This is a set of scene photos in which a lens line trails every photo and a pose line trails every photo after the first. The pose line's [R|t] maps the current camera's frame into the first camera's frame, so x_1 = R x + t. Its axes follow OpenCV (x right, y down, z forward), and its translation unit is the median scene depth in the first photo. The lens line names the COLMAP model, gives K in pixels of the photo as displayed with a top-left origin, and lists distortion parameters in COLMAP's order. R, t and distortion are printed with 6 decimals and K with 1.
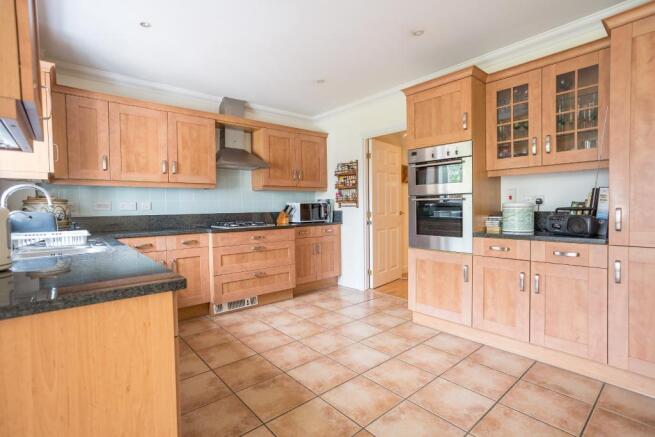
lens RADIAL K [[314.1, 0, 327.5], [0, 314.1, 218.5], [0, 0, 1]] dist [-0.053775, -0.000016]
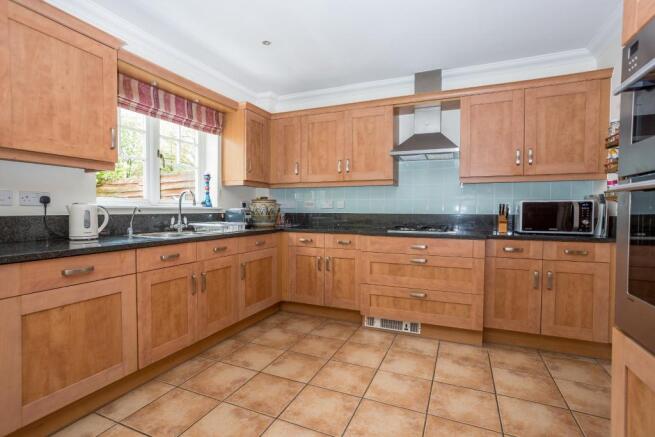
lens RADIAL K [[314.1, 0, 327.5], [0, 314.1, 218.5], [0, 0, 1]] dist [-0.053775, -0.000016]
pose [[0.426579, 0.041250, -0.903509, 0.388431], [-0.043242, 0.998747, 0.025182, -0.018172], [0.903416, 0.028328, 0.427829, 0.511686]]
